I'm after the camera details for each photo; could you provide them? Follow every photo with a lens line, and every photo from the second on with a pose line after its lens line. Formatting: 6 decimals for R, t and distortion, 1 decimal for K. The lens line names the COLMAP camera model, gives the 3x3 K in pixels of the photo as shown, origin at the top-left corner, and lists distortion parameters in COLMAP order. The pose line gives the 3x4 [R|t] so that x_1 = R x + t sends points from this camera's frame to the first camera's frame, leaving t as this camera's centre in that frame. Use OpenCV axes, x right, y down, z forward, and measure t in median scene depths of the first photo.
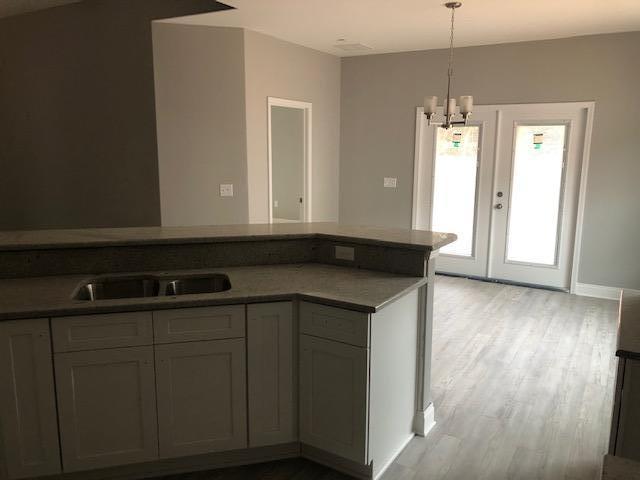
lens RADIAL K [[523.3, 0, 323.6], [0, 523.3, 233.6], [0, 0, 1]] dist [0.030966, -0.013001]
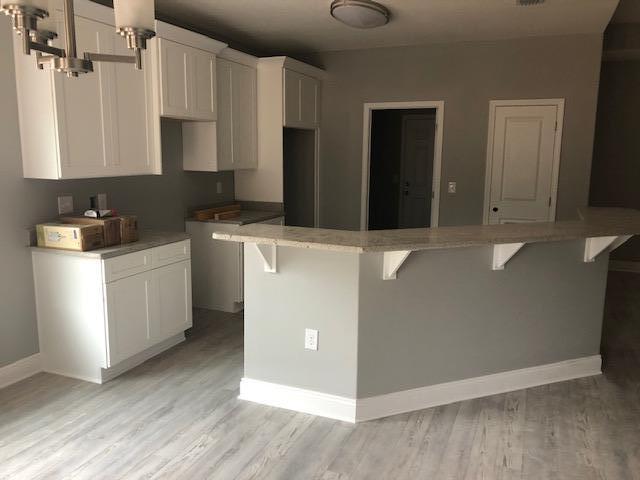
lens RADIAL K [[523.3, 0, 323.6], [0, 523.3, 233.6], [0, 0, 1]] dist [0.030966, -0.013001]
pose [[-0.990450, 0.005194, -0.137777, 0.173562], [-0.039771, 0.946050, 0.321570, -0.287542], [0.132014, 0.323978, -0.936809, 1.786351]]
